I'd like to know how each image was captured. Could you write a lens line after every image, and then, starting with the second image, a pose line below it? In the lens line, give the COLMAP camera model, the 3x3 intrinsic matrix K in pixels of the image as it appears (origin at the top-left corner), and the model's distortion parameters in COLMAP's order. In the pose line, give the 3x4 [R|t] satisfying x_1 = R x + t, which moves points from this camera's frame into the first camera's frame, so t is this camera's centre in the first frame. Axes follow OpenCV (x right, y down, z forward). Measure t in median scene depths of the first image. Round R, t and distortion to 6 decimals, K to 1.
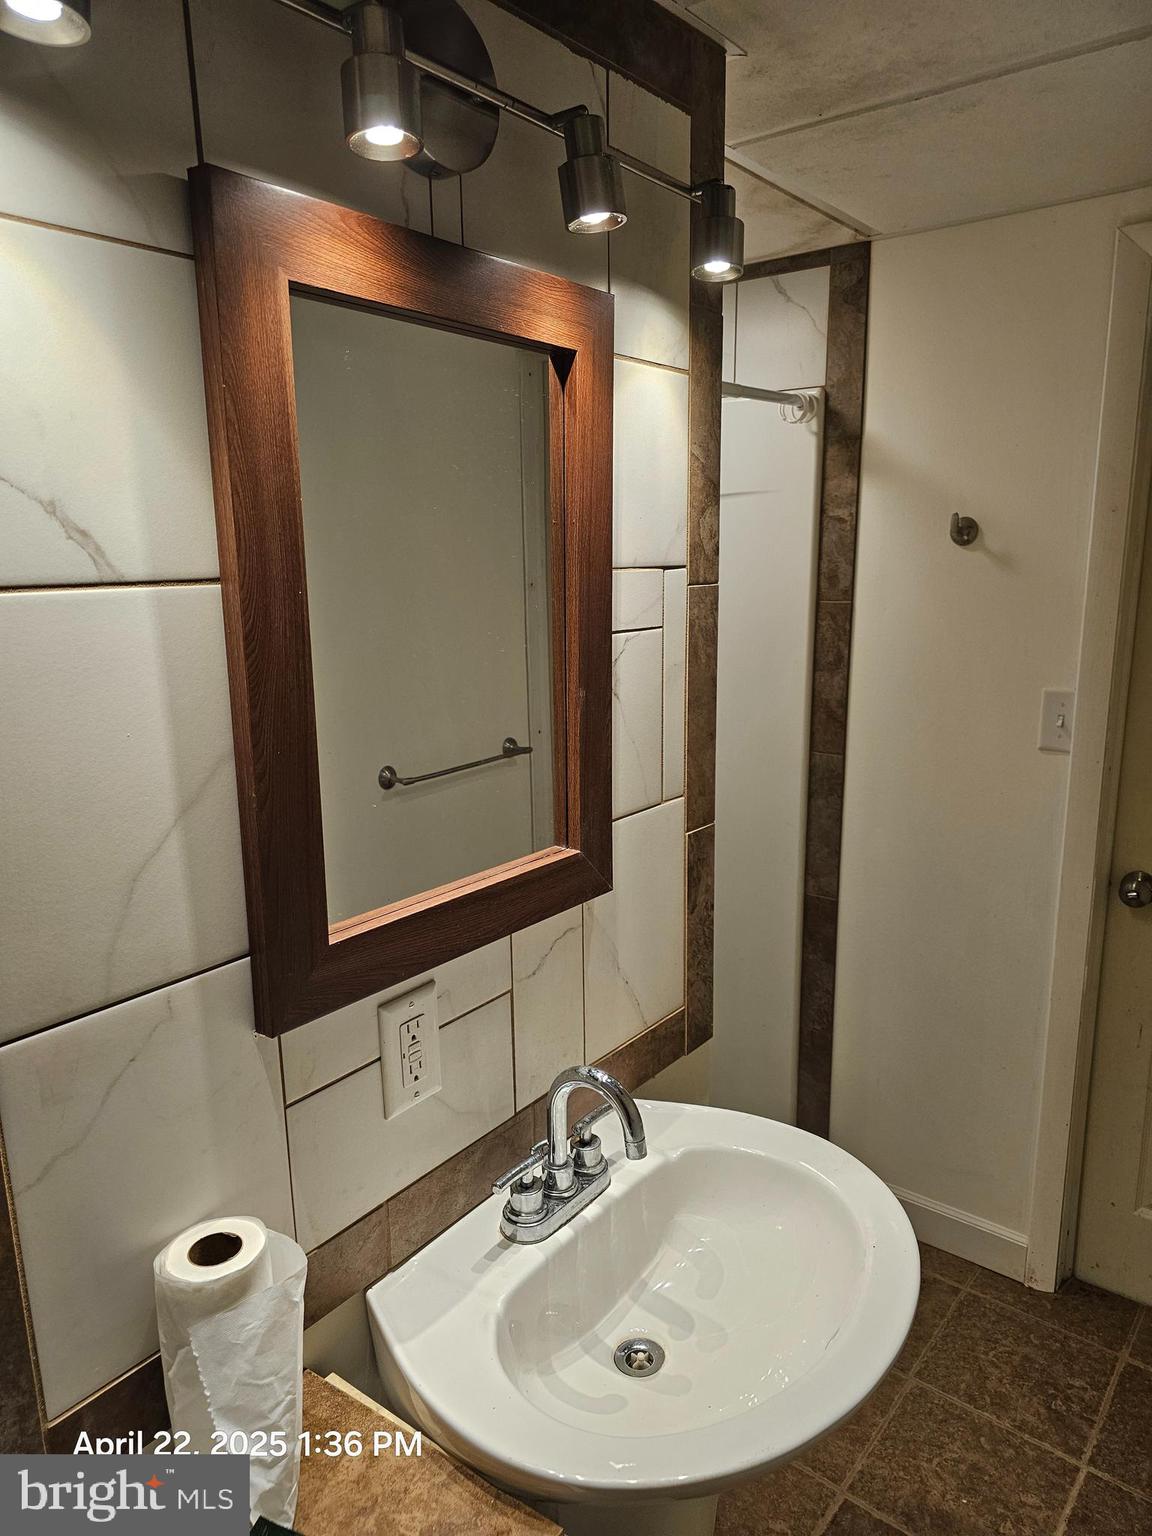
lens RADIAL K [[1032.5, 0, 576.0], [0, 1032.5, 768.0], [0, 0, 1]] dist [0.109123, -0.155653]
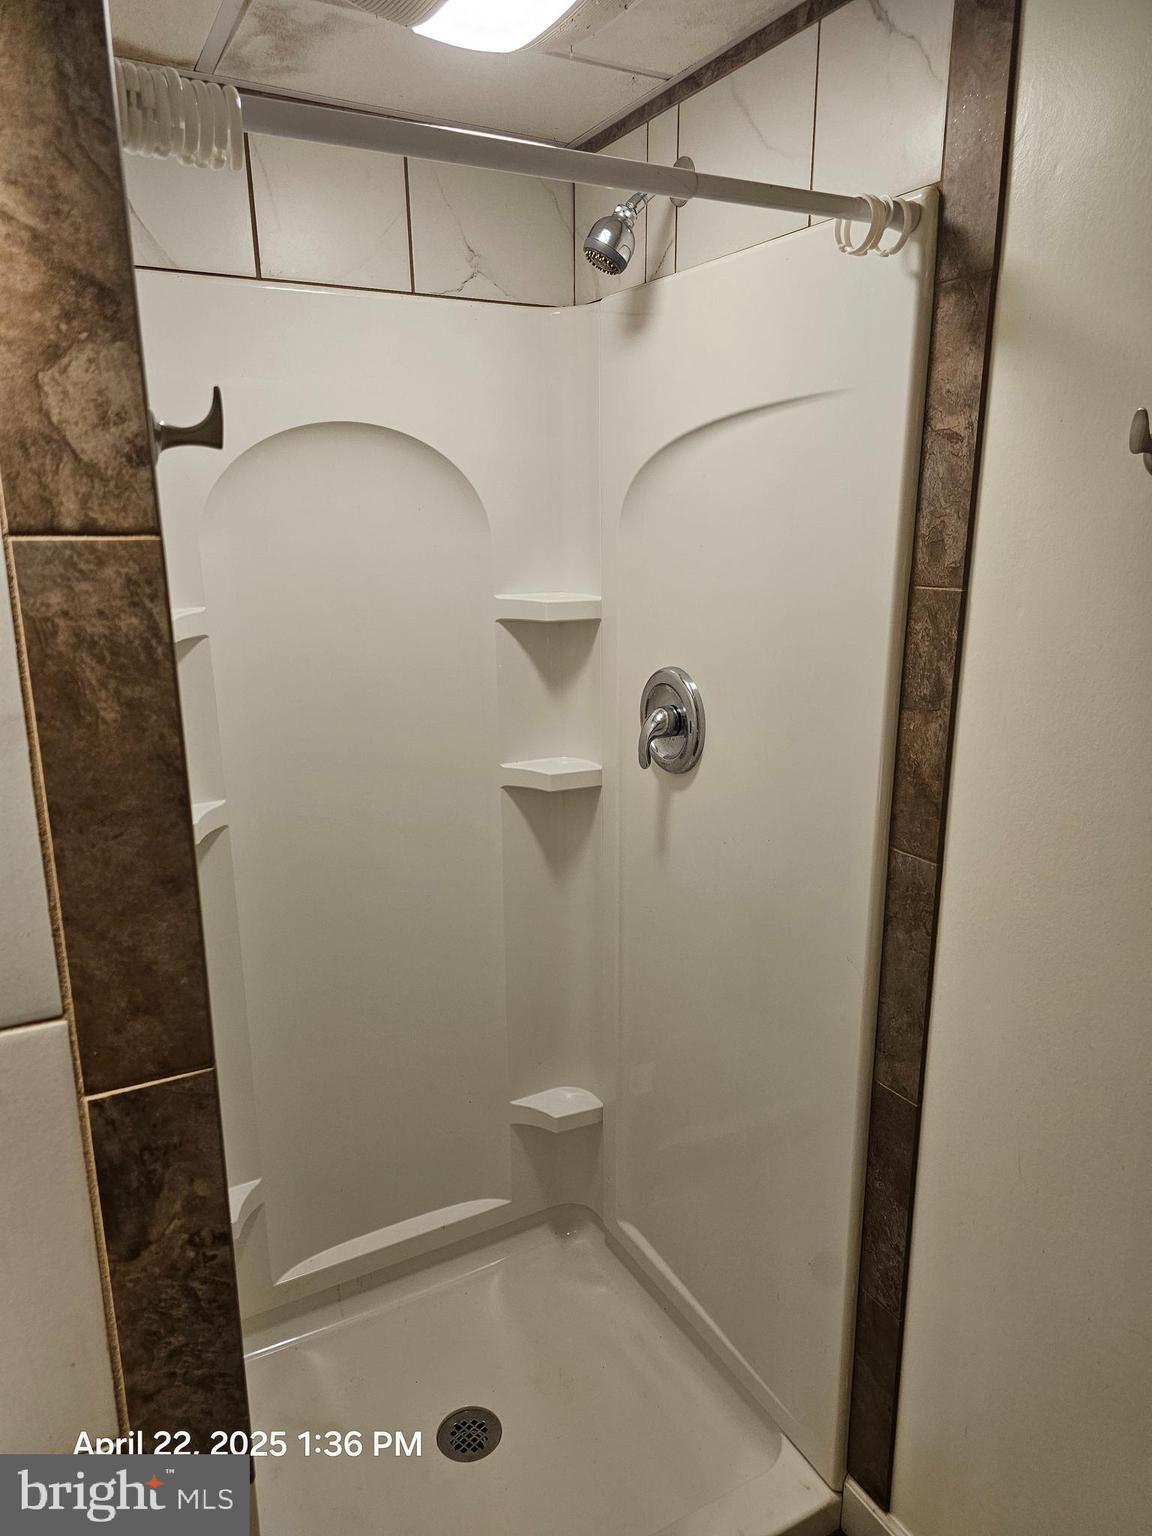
lens RADIAL K [[990.8, 0, 622.8], [0, 990.8, 763.8], [0, 0, 1]] dist [0.059239, -0.041709]
pose [[0.919918, 0.101575, -0.378727, 0.312865], [-0.088975, 0.994744, 0.050672, -0.081443], [0.381883, -0.012917, 0.924120, 0.459511]]
